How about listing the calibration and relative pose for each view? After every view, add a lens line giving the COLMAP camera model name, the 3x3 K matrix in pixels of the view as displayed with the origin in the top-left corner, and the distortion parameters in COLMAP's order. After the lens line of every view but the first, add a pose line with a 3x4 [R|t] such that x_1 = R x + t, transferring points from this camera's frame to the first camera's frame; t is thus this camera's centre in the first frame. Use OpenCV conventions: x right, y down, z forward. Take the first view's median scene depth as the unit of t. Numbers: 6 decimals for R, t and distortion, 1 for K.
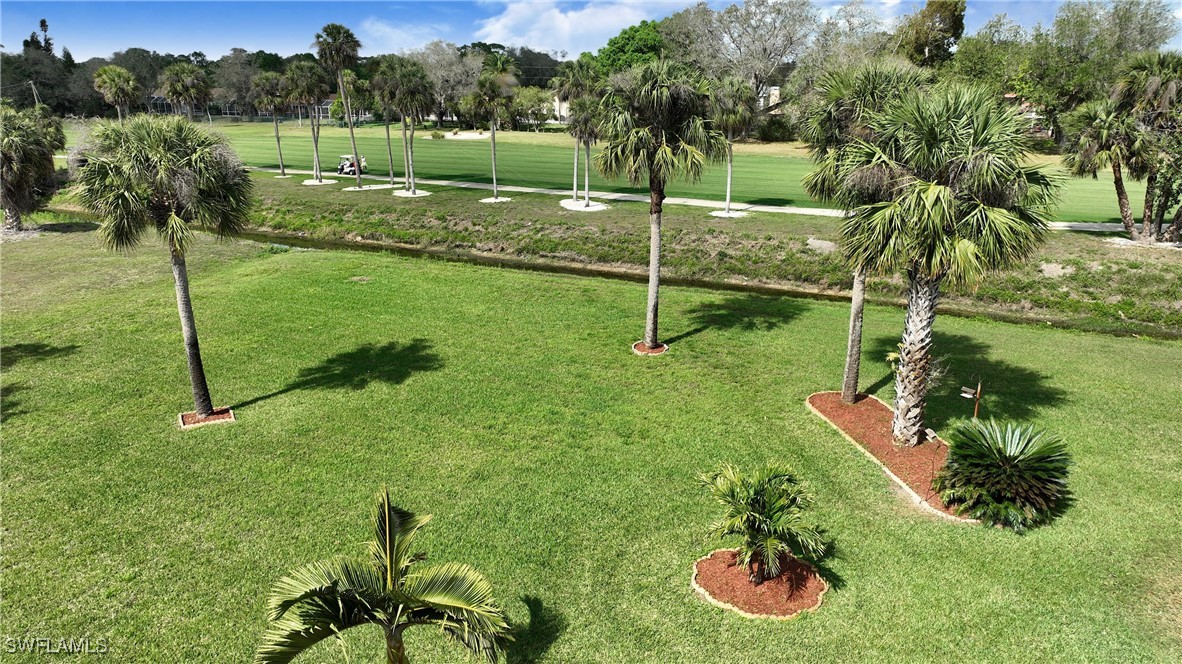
lens RADIAL K [[833.3, 0, 596.1], [0, 833.3, 334.5], [0, 0, 1]] dist [0.012010, 0.007460]
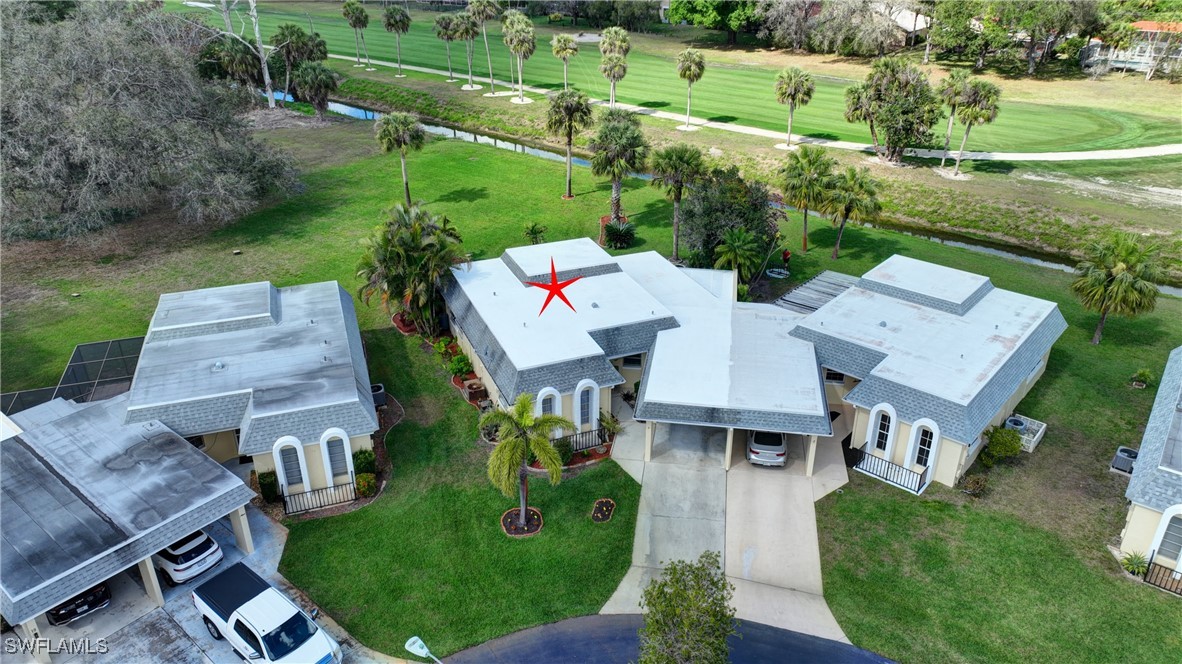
lens RADIAL K [[833.3, 0, 596.6], [0, 833.3, 333.1], [0, 0, 1]] dist [0.012010, 0.007460]
pose [[0.977237, 0.097781, -0.188271, 0.369436], [-0.065694, 0.983303, 0.169705, -0.006626], [0.201721, -0.153474, 0.967344, -0.847946]]
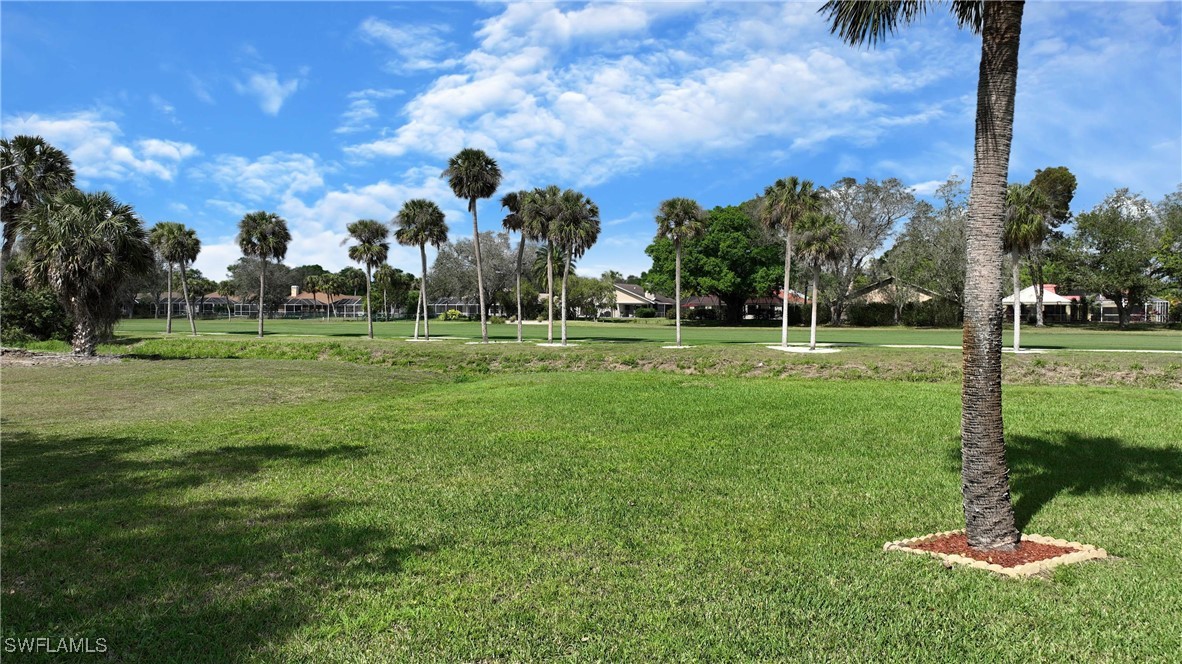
lens RADIAL K [[833.3, 0, 584.5], [0, 833.3, 328.0], [0, 0, 1]] dist [0.012010, 0.007460]
pose [[0.998549, 0.001144, 0.053834, -0.278783], [0.014384, 0.957775, -0.287159, 0.050159], [-0.051890, 0.287517, 0.956369, 0.274224]]
